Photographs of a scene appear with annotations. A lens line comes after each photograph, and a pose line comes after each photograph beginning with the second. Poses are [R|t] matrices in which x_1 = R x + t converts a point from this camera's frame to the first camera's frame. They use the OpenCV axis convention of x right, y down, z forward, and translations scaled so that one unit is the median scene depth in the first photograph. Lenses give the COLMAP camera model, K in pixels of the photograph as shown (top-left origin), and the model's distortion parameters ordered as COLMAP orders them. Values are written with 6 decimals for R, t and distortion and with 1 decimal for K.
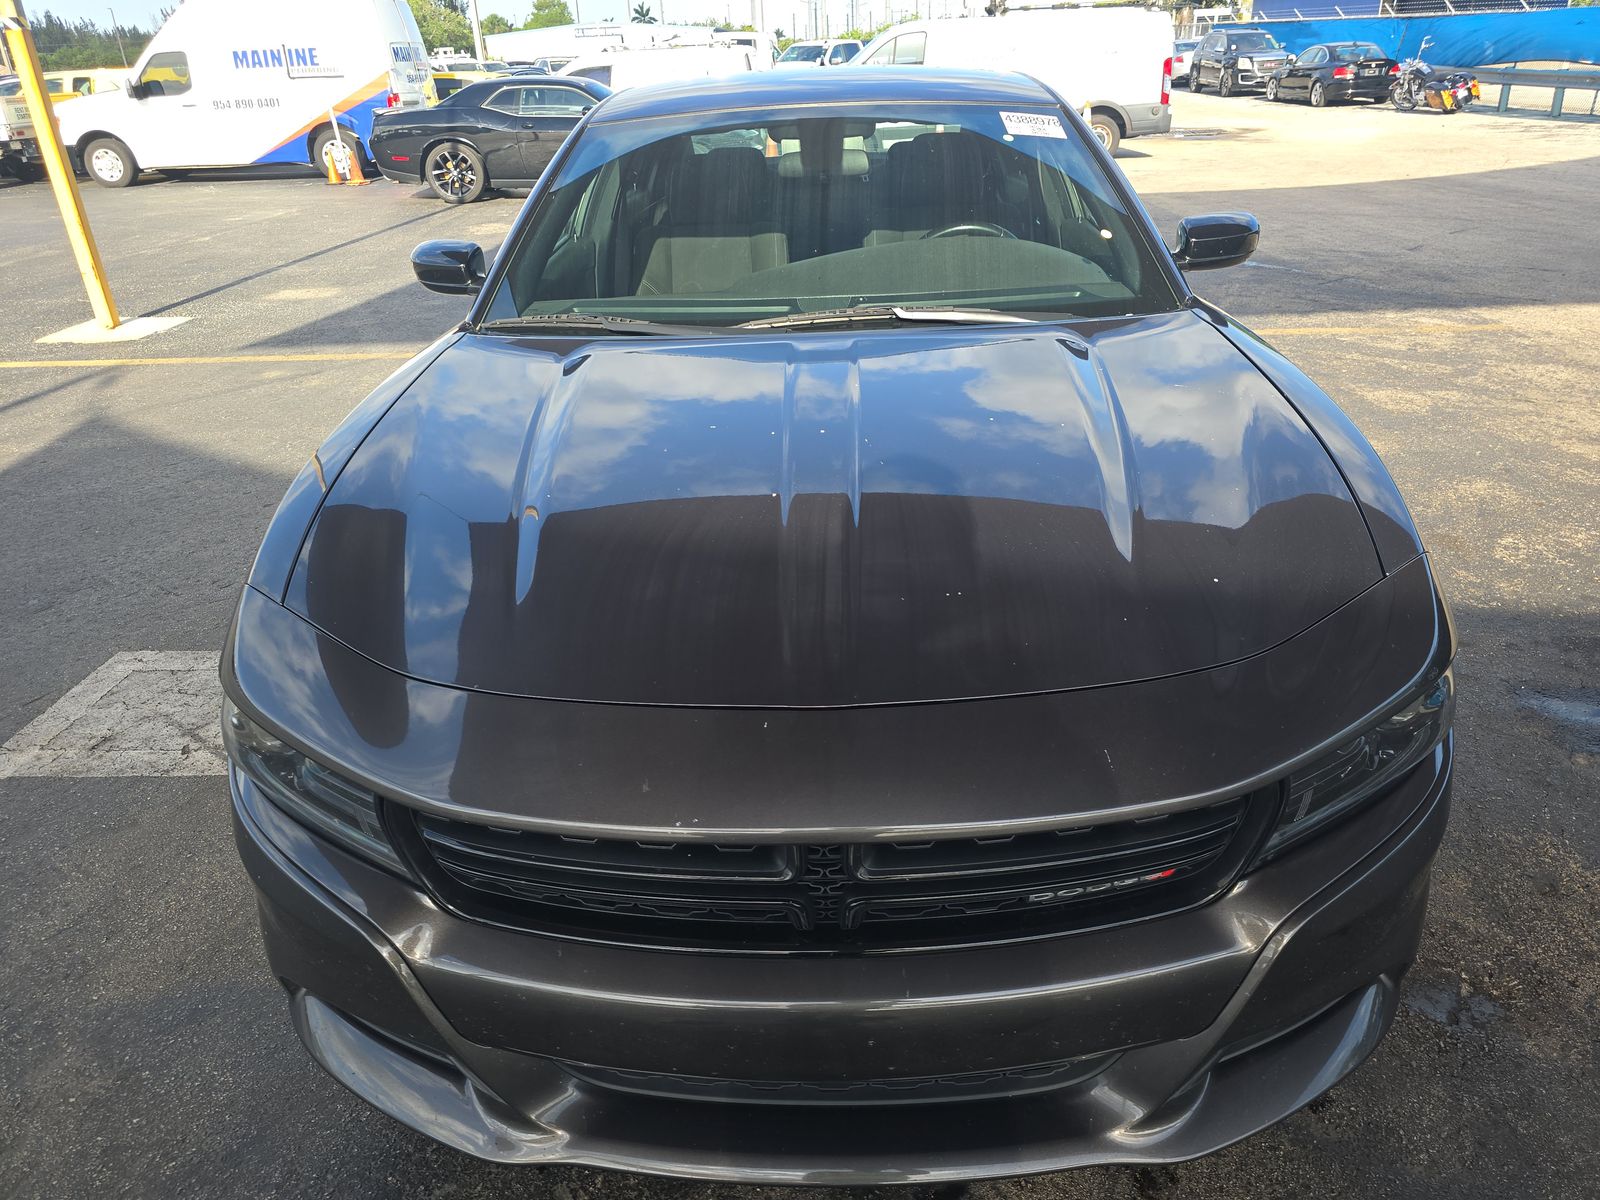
lens RADIAL K [[1087.5, 0, 800.0], [0, 1087.5, 600.0], [0, 0, 1]] dist [0.066666, -0.061497]
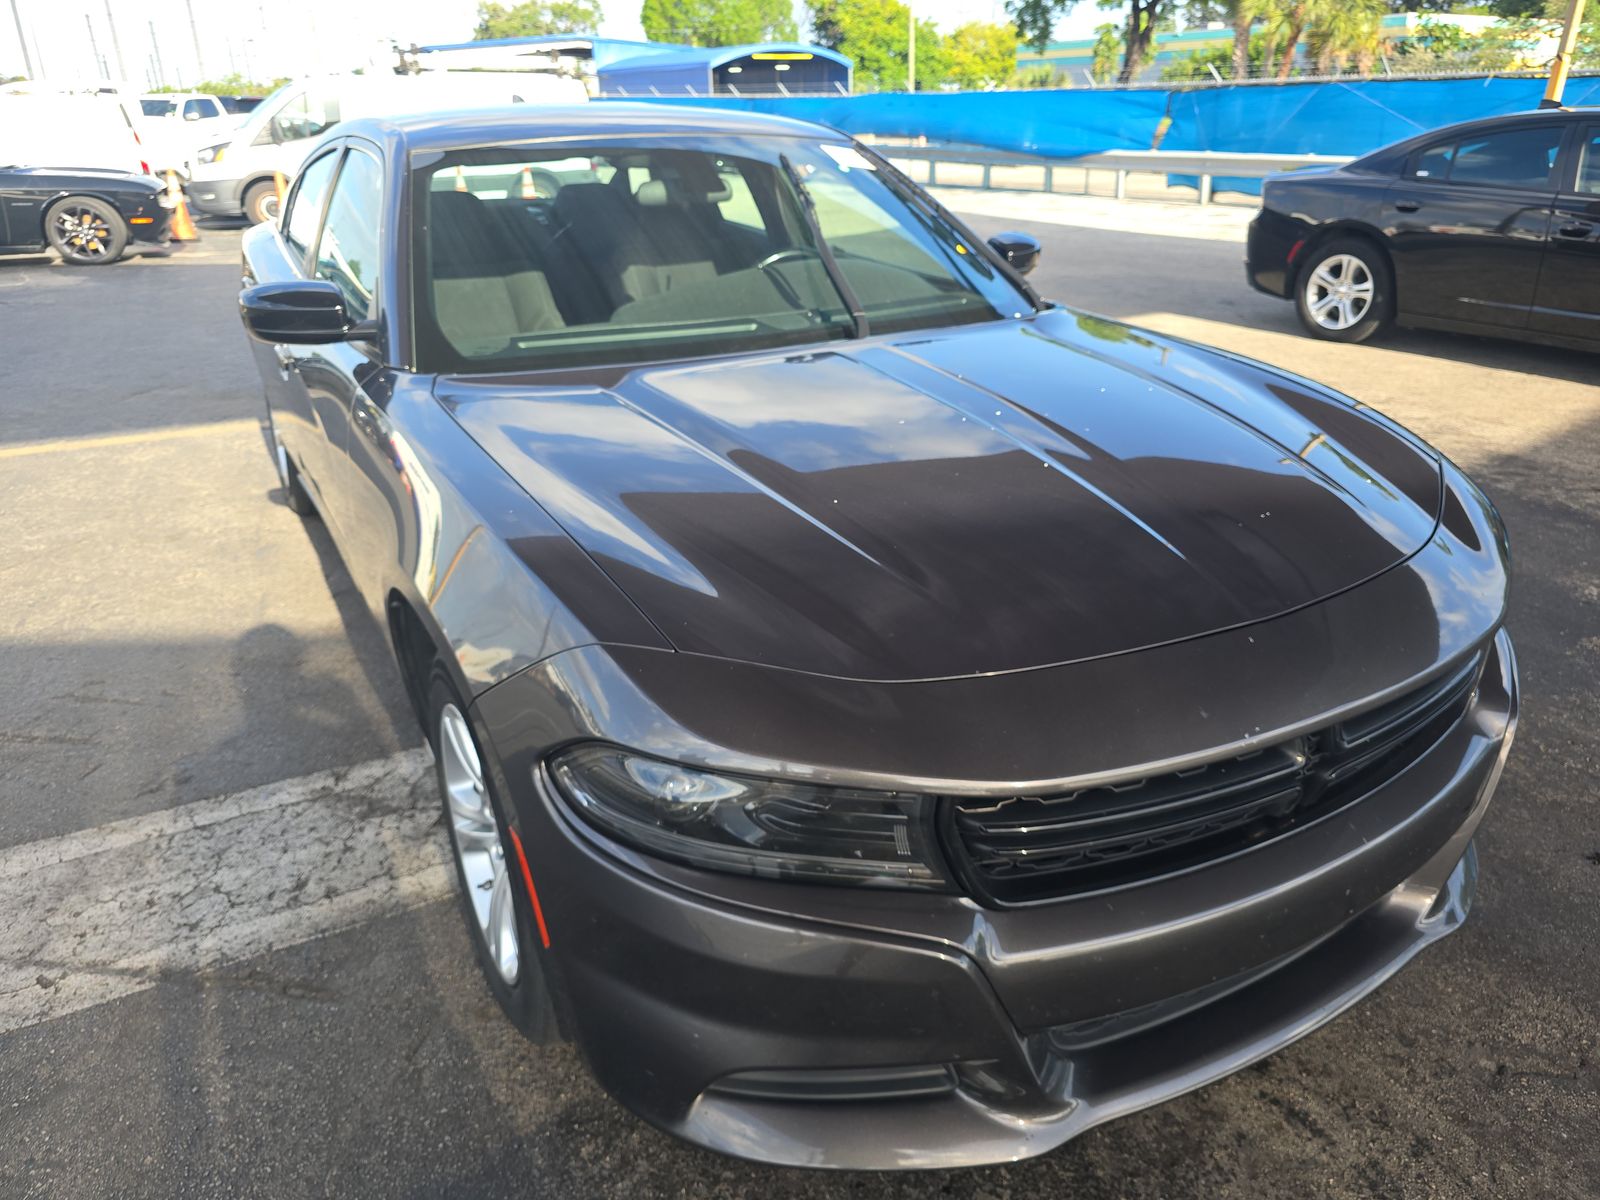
lens RADIAL K [[1087.5, 0, 800.0], [0, 1087.5, 600.0], [0, 0, 1]] dist [0.066666, -0.061497]
pose [[0.861086, -0.183284, 0.474275, -0.120457], [0.207216, 0.978293, 0.001843, -0.002684], [-0.464318, 0.096691, 0.880375, 0.027426]]
